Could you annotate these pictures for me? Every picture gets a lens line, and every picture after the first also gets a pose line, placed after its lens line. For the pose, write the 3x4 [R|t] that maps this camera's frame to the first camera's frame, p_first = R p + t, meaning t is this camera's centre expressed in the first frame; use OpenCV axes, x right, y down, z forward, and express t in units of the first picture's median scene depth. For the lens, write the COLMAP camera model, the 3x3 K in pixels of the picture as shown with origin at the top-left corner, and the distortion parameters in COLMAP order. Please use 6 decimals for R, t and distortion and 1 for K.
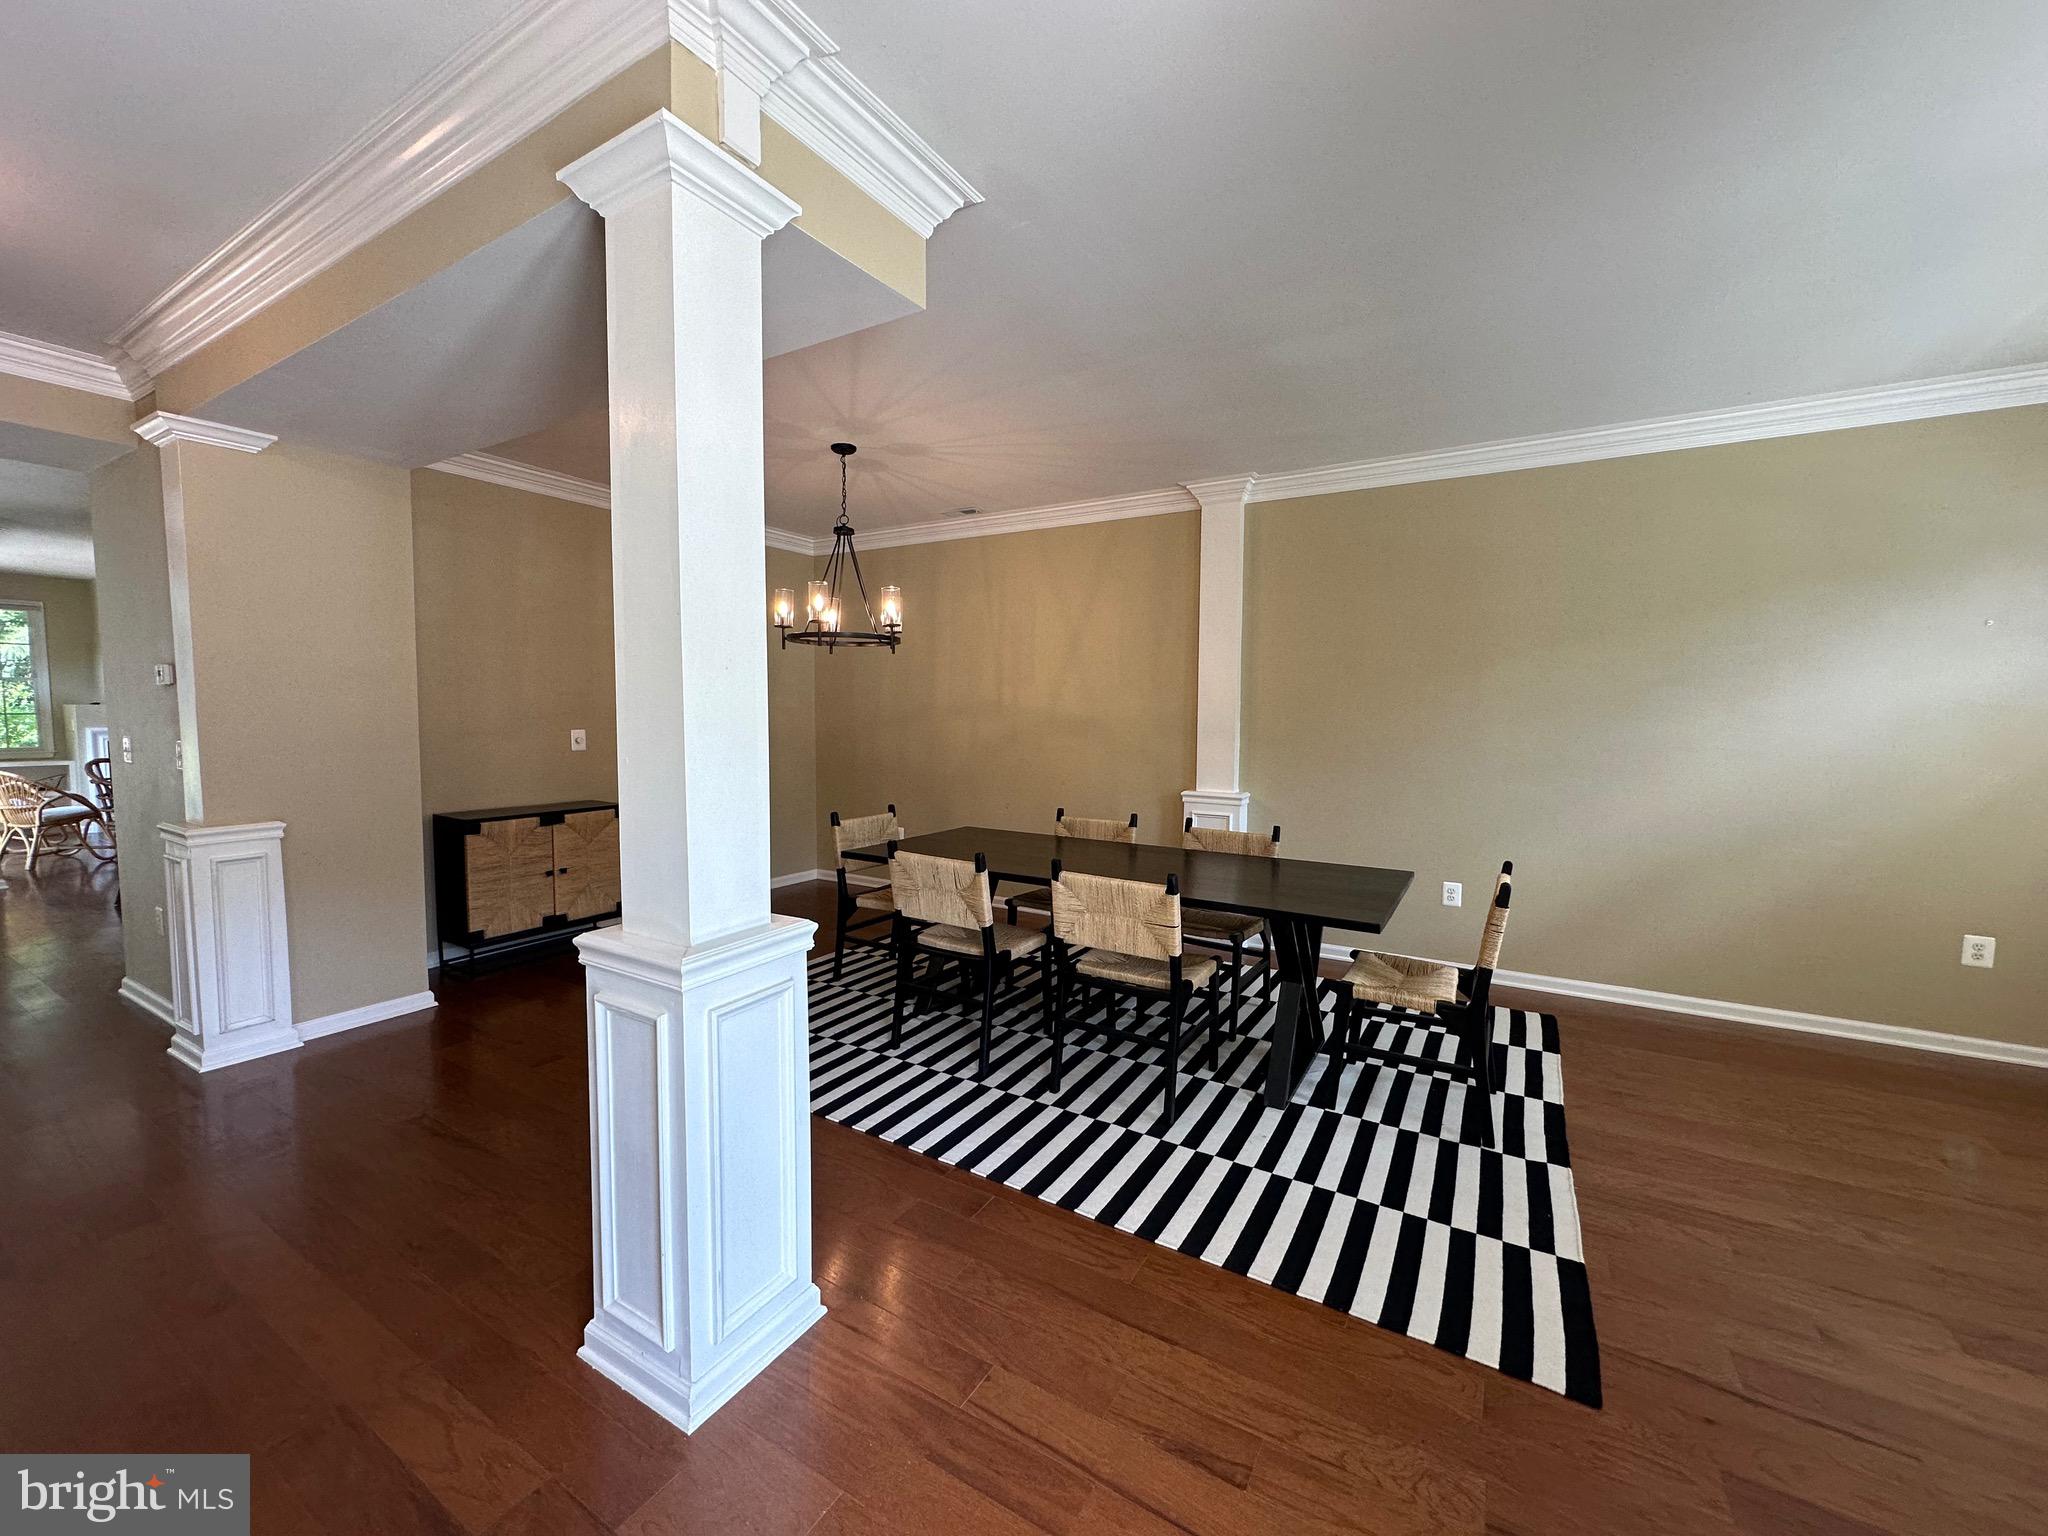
lens RADIAL K [[813.1, 0, 1025.1], [0, 813.1, 765.9], [0, 0, 1]] dist [-0.004322, 0.000578]
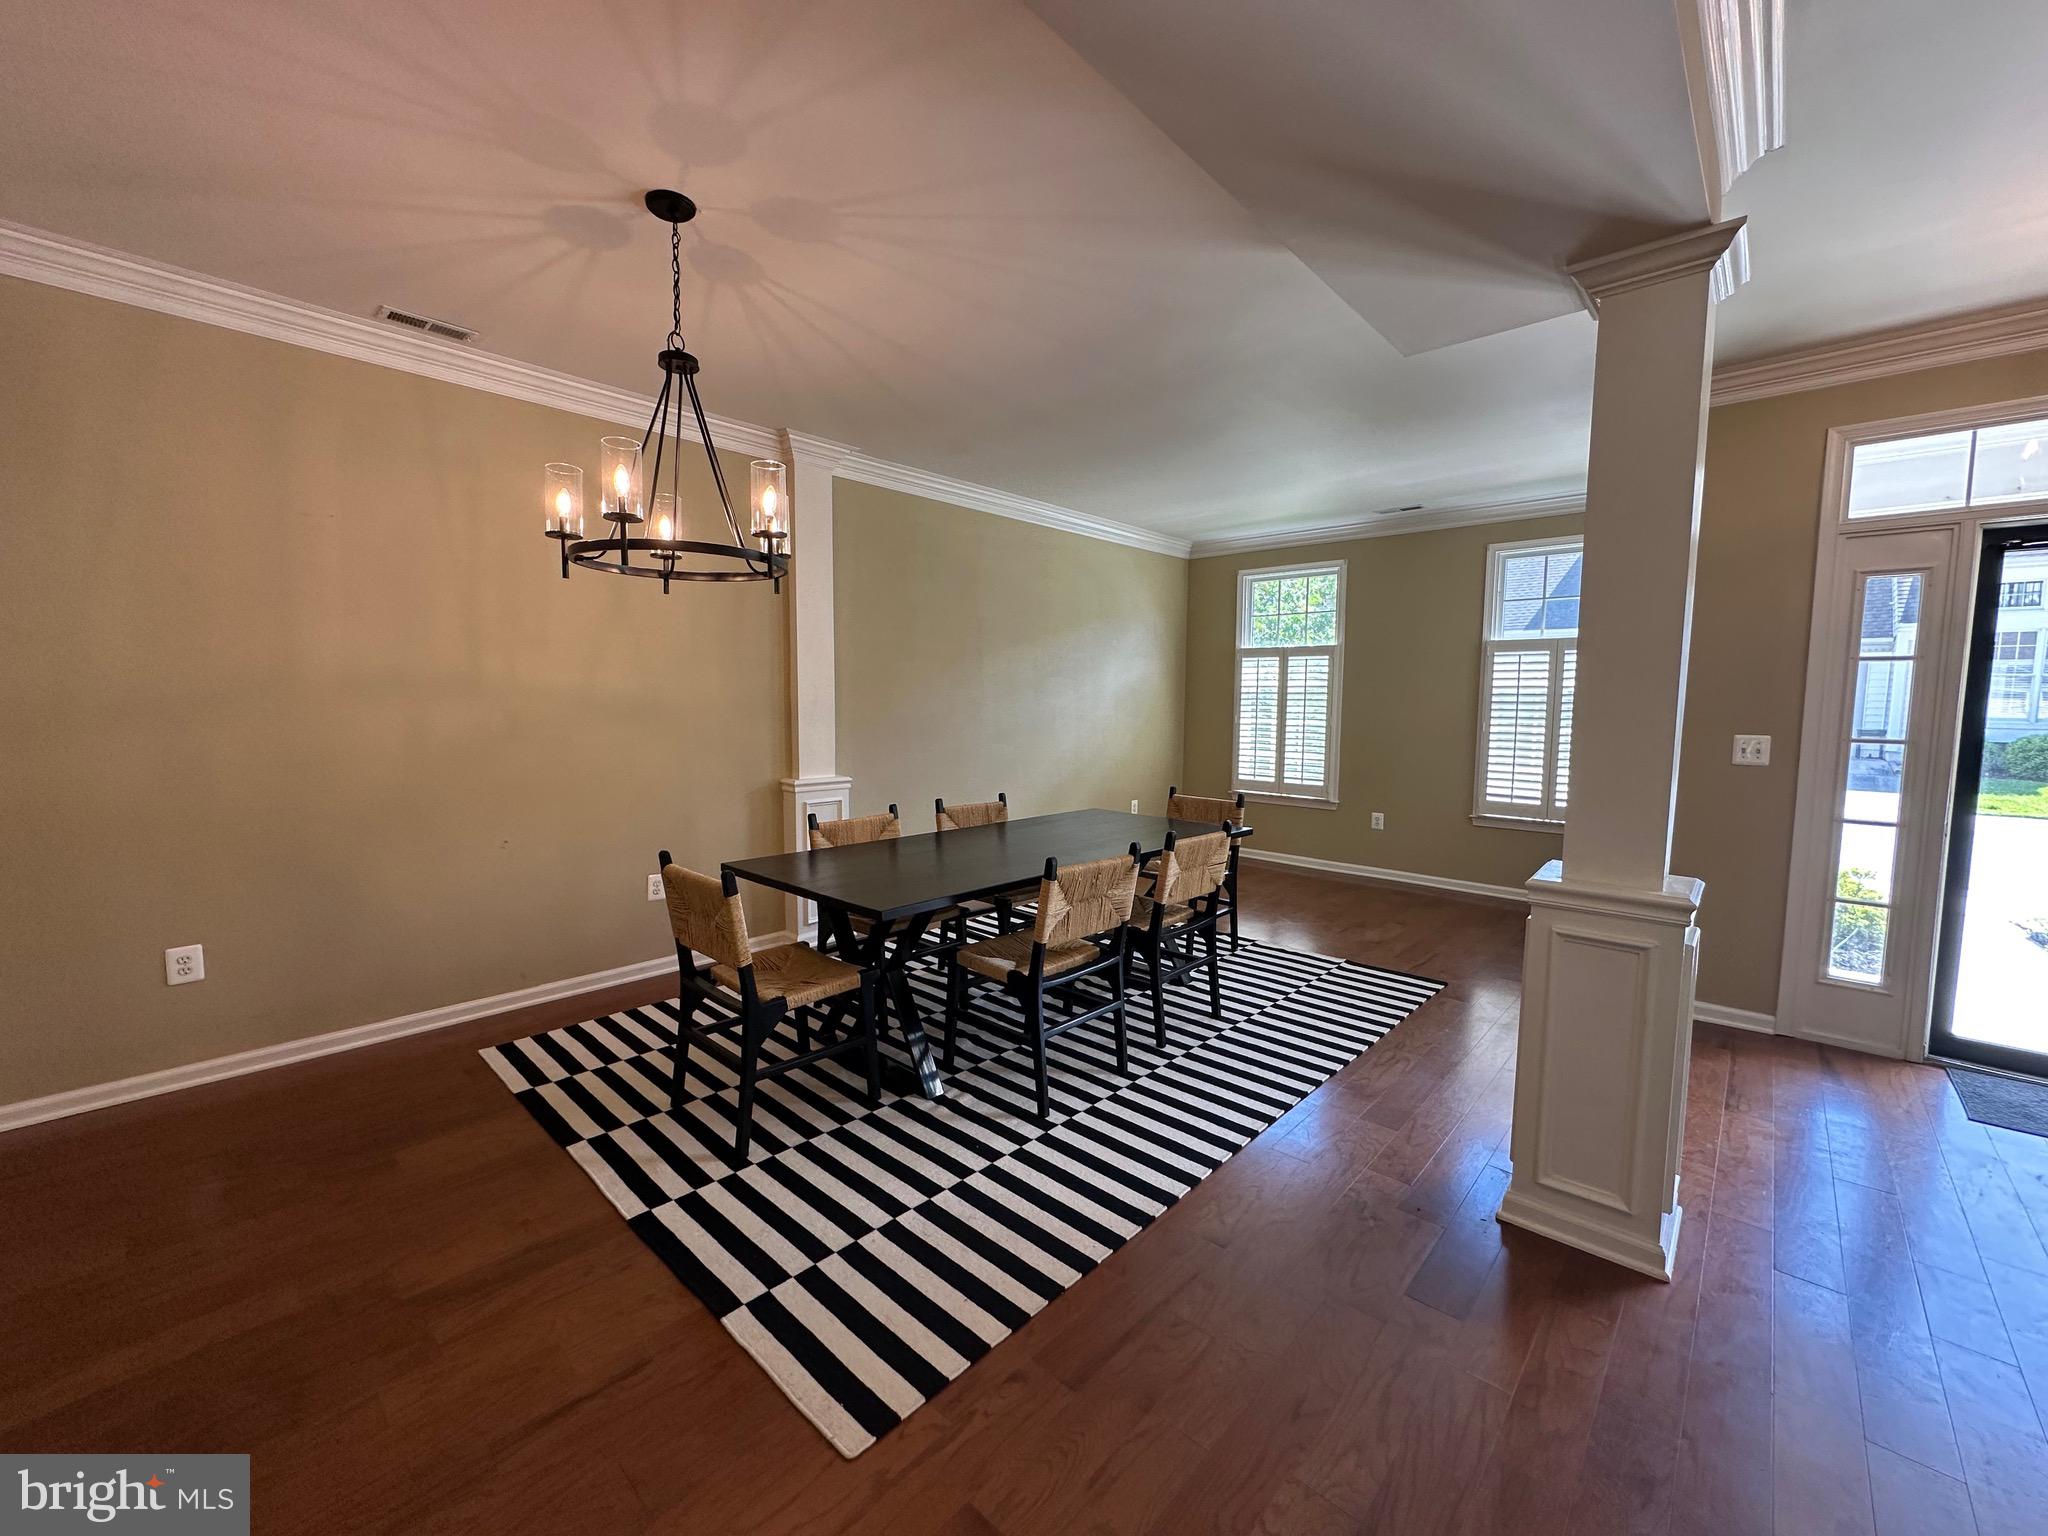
lens RADIAL K [[813.1, 0, 1031.4], [0, 813.1, 776.5], [0, 0, 1]] dist [-0.004322, 0.000578]
pose [[0.204800, -0.106301, 0.973014, -0.656998], [0.060626, 0.993554, 0.095784, -0.047248], [-0.976924, 0.039374, 0.209925, 0.597830]]
